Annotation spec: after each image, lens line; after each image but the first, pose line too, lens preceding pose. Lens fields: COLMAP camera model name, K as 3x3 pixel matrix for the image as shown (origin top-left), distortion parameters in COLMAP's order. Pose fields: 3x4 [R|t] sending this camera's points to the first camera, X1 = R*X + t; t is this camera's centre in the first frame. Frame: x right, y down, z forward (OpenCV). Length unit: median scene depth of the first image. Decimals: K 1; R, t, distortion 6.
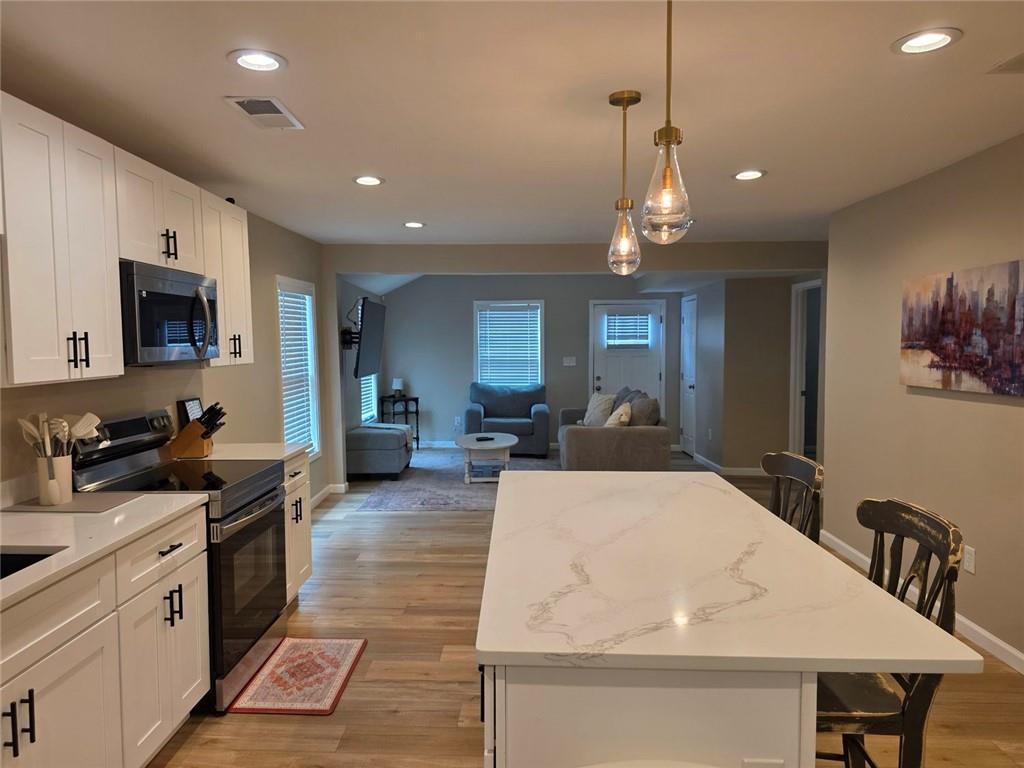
lens RADIAL K [[694.1, 0, 510.7], [0, 694.1, 375.0], [0, 0, 1]] dist [0.067132, -0.031594]
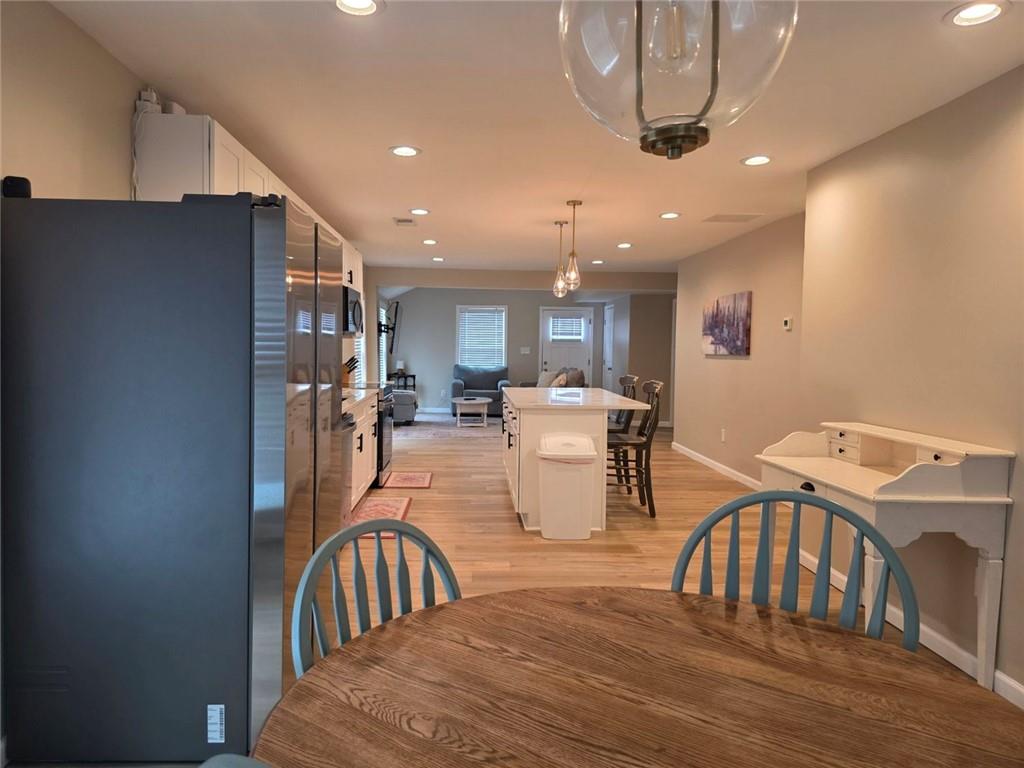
lens RADIAL K [[694.1, 0, 509.0], [0, 694.1, 381.7], [0, 0, 1]] dist [0.067132, -0.031594]
pose [[0.996924, 0.011908, 0.077463, -0.065852], [-0.012106, 0.999925, 0.002077, 0.049125], [-0.077432, -0.003008, 0.996993, -0.464782]]
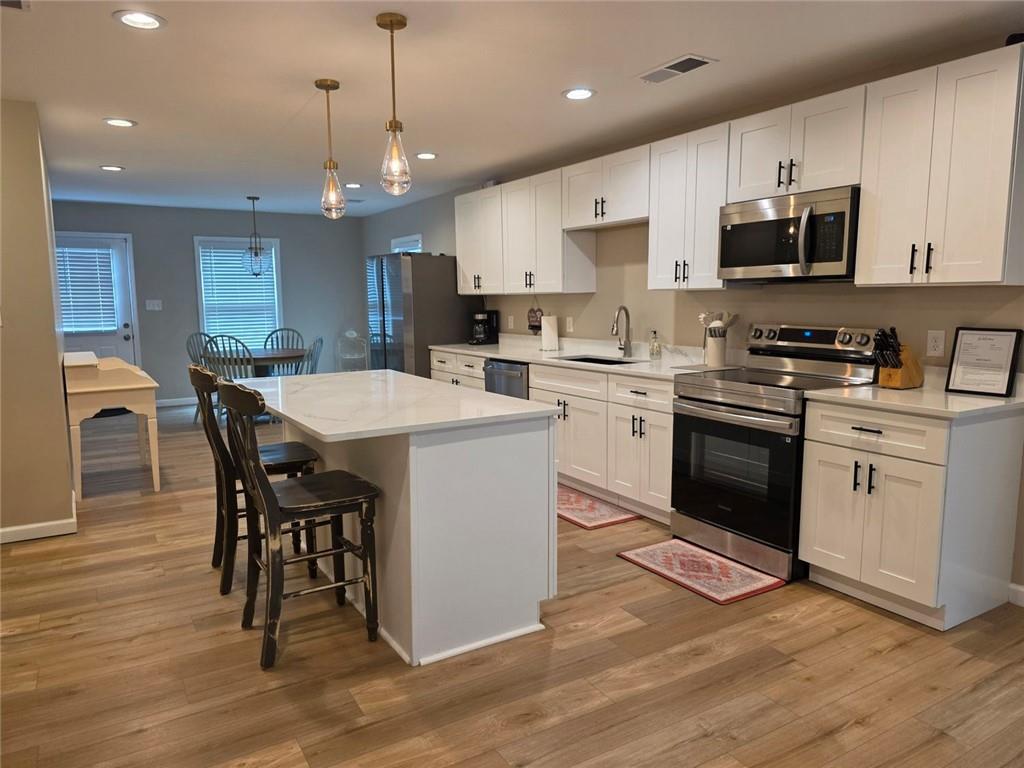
lens RADIAL K [[694.1, 0, 506.8], [0, 694.1, 392.6], [0, 0, 1]] dist [0.067132, -0.031594]
pose [[-0.841106, 0.084019, -0.534305, 0.210391], [-0.018337, 0.982863, 0.183422, -0.015702], [0.540560, 0.164075, -0.825151, 0.698966]]
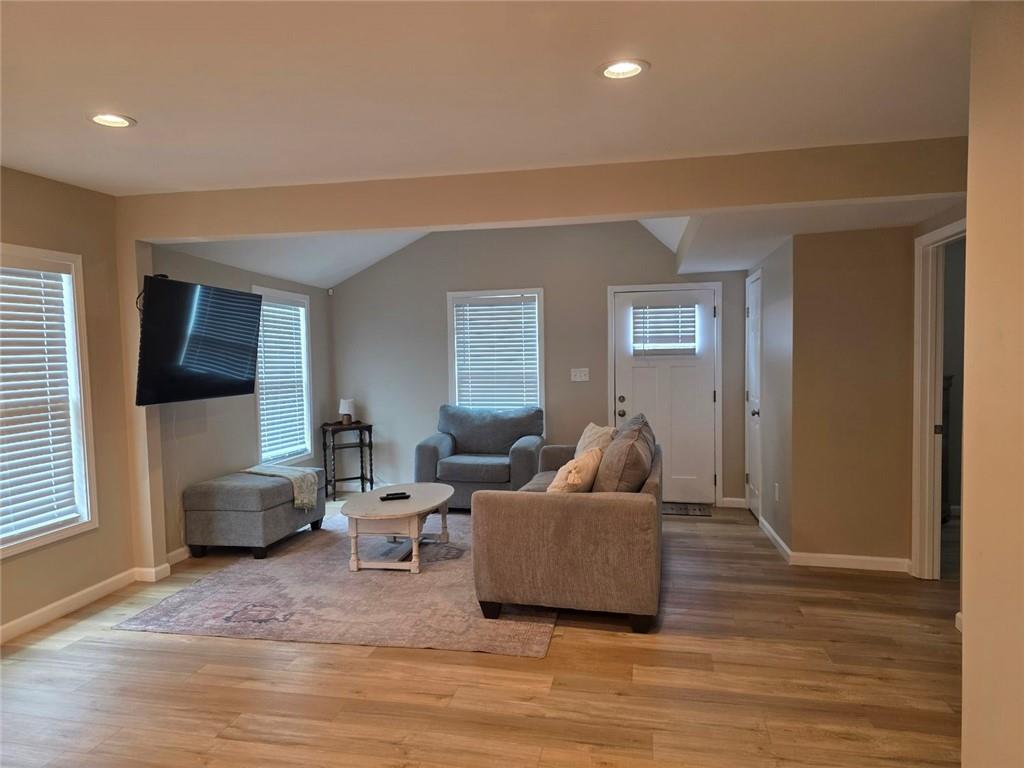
lens RADIAL K [[694.1, 0, 512.7], [0, 694.1, 393.2], [0, 0, 1]] dist [0.067132, -0.031594]
pose [[0.982856, 0.000400, -0.184376, 0.180248], [0.001618, 0.999940, 0.010795, -0.010492], [0.184369, -0.010908, 0.982796, 0.363670]]
